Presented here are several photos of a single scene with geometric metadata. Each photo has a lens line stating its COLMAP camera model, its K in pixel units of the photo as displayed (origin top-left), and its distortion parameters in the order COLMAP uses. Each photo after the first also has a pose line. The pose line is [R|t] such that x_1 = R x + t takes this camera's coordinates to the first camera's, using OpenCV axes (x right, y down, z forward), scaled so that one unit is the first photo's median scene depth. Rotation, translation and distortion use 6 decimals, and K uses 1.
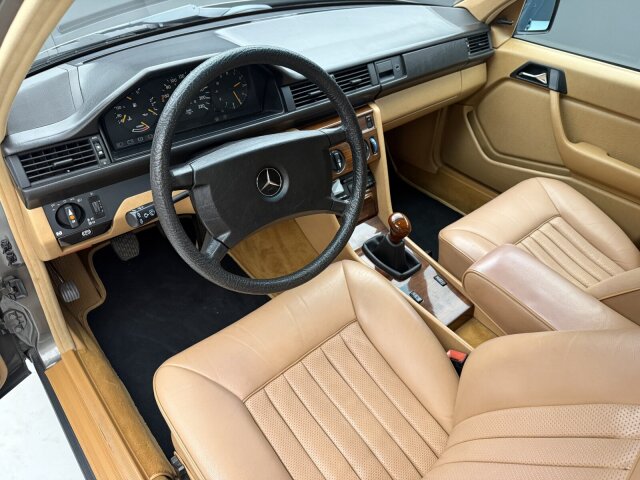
lens RADIAL K [[462.2, 0, 317.1], [0, 462.2, 238.3], [0, 0, 1]] dist [0.046445, -0.044431]
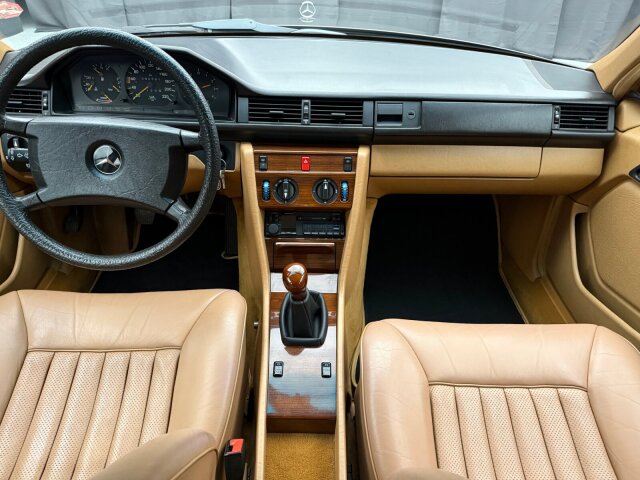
lens RADIAL K [[462.2, 0, 319.6], [0, 462.2, 241.9], [0, 0, 1]] dist [0.046445, -0.044431]
pose [[0.759982, 0.346659, -0.549777, 0.541563], [-0.403120, 0.914936, 0.019657, -0.103664], [0.509825, 0.206687, 0.835080, 0.256279]]
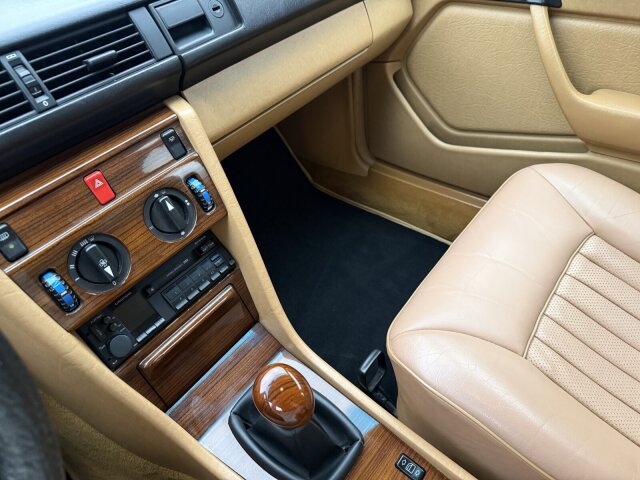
lens RADIAL K [[462.2, 0, 317.8], [0, 462.2, 237.8], [0, 0, 1]] dist [0.046445, -0.044431]
pose [[0.973315, -0.218700, 0.069485, 0.175622], [0.215278, 0.975086, 0.053507, -0.146649], [-0.079456, -0.037121, 0.996147, 0.503675]]
